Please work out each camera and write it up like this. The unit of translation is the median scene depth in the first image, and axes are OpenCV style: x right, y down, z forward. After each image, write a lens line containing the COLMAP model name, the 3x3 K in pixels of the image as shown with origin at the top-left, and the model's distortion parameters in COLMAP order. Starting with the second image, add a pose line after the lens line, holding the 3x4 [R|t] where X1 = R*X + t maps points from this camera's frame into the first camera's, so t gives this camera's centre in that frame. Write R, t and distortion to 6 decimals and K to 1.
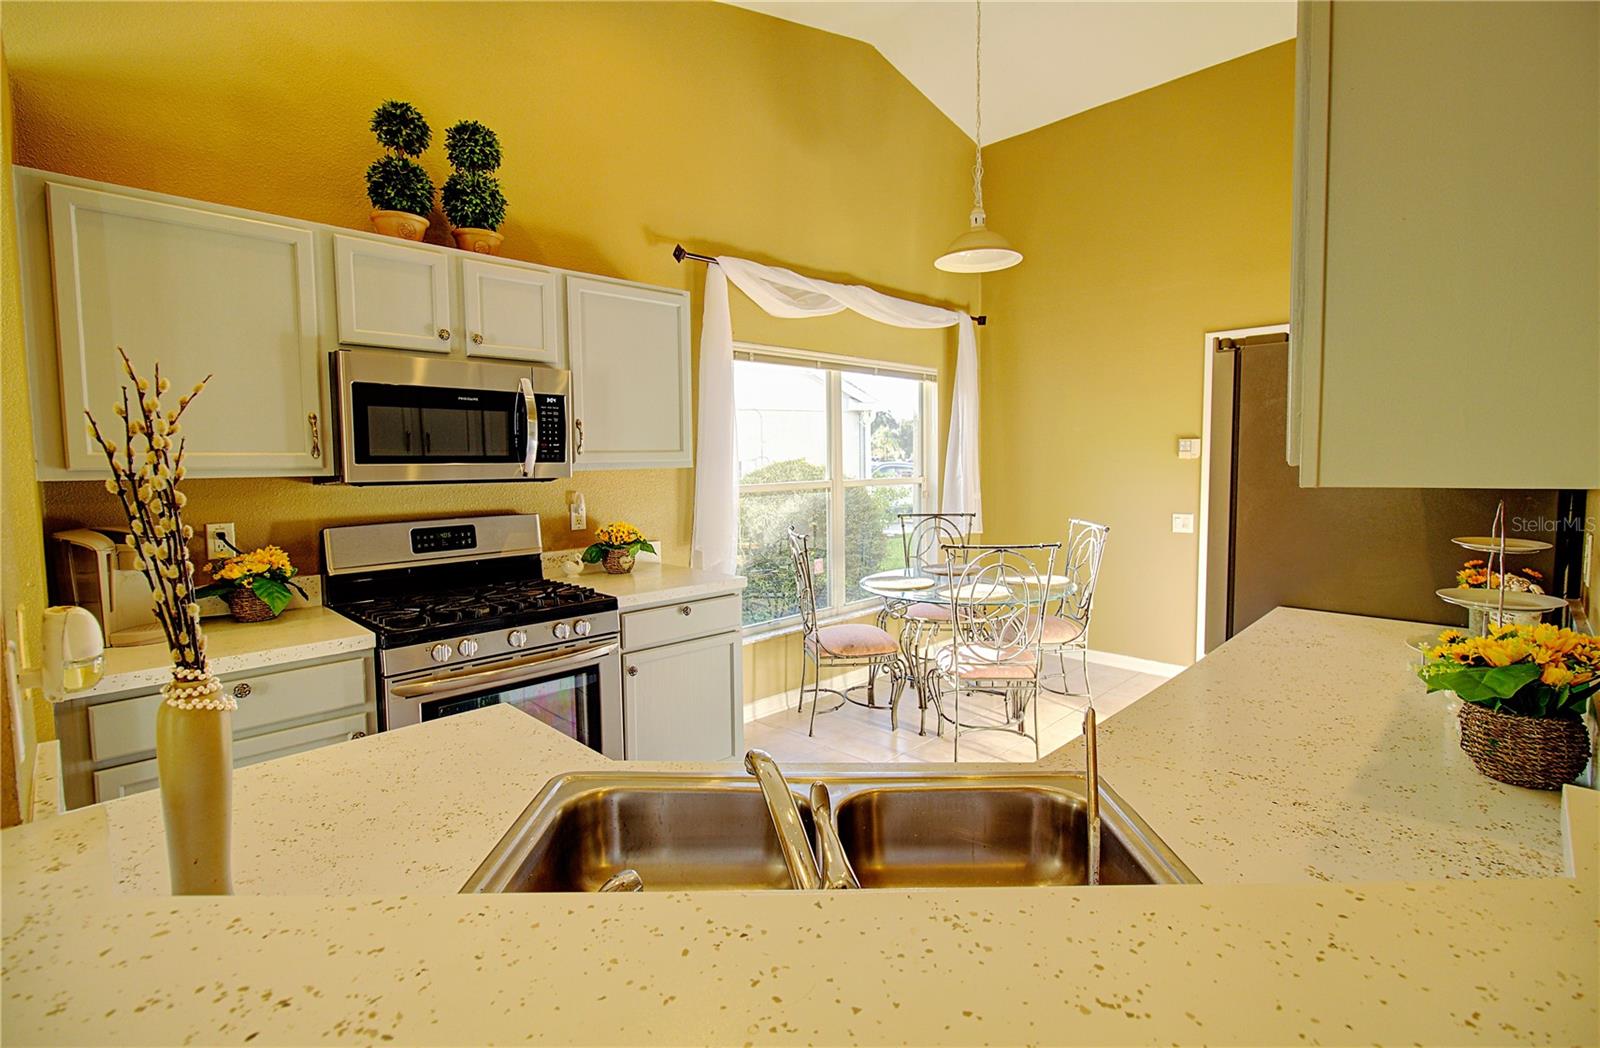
lens RADIAL K [[730.7, 0, 799.6], [0, 730.7, 513.1], [0, 0, 1]] dist [0.002415, 0.000130]
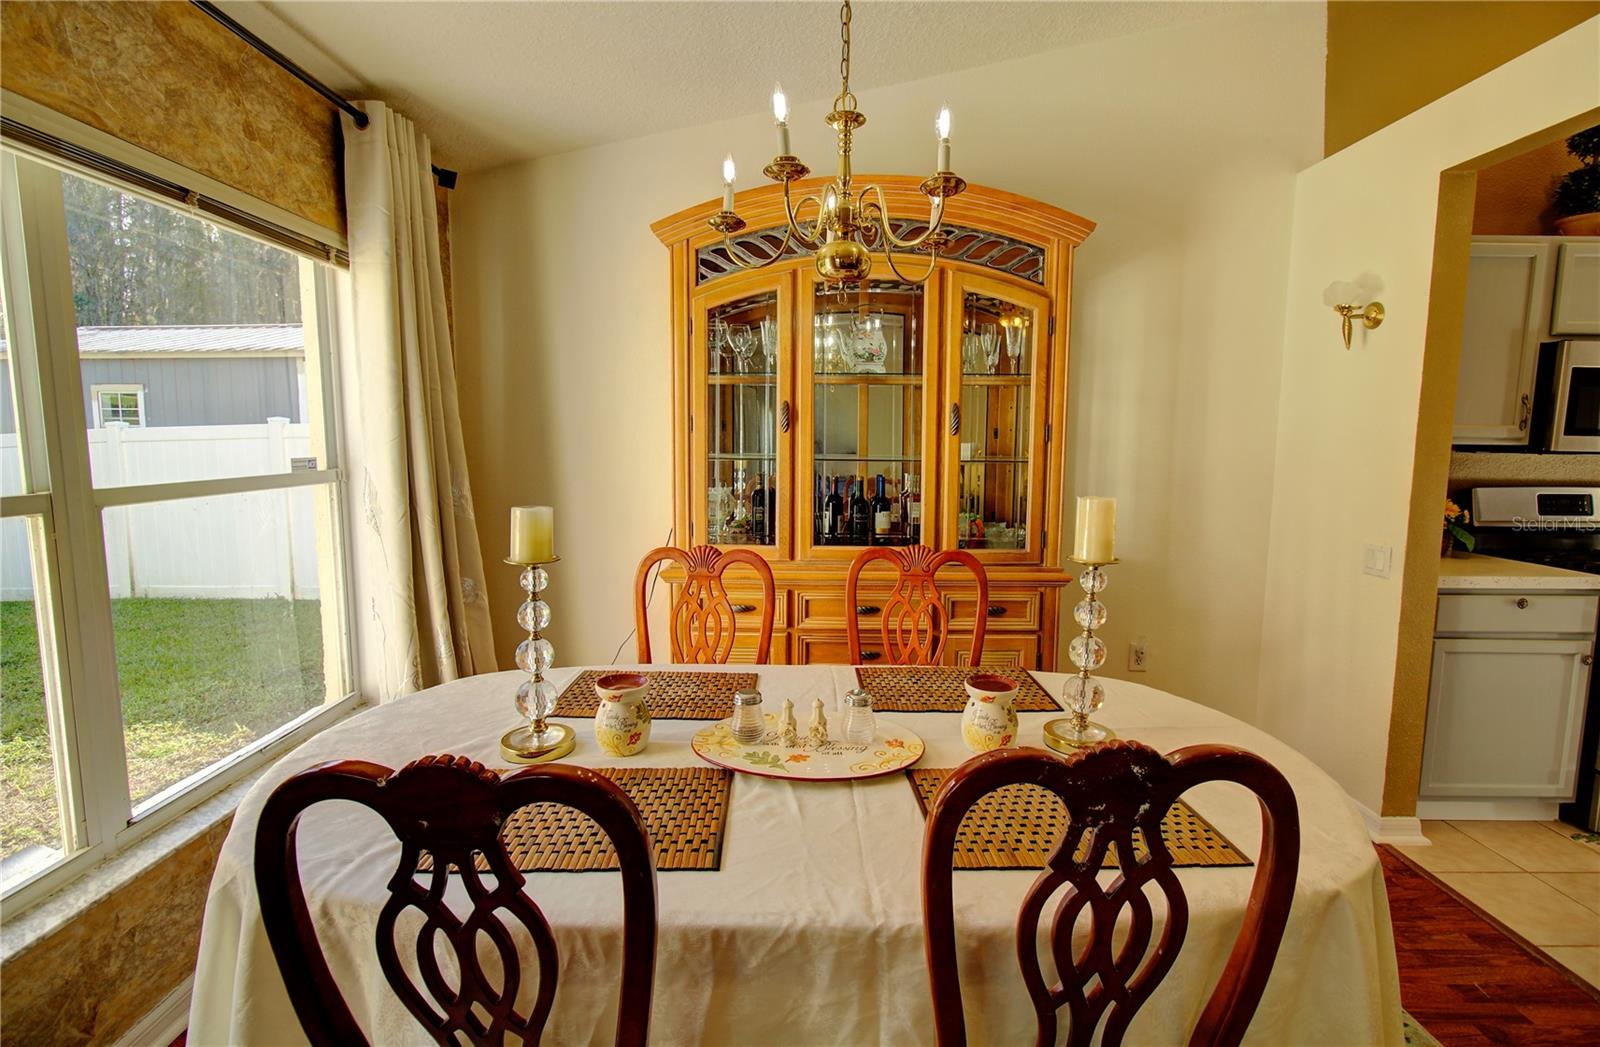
lens RADIAL K [[730.7, 0, 799.6], [0, 730.7, 512.6], [0, 0, 1]] dist [0.002415, 0.000130]
pose [[0.706458, 0.090755, -0.701912, -0.540627], [-0.069528, 0.995847, 0.058782, 0.064158], [0.704331, 0.007275, 0.709834, -0.621831]]
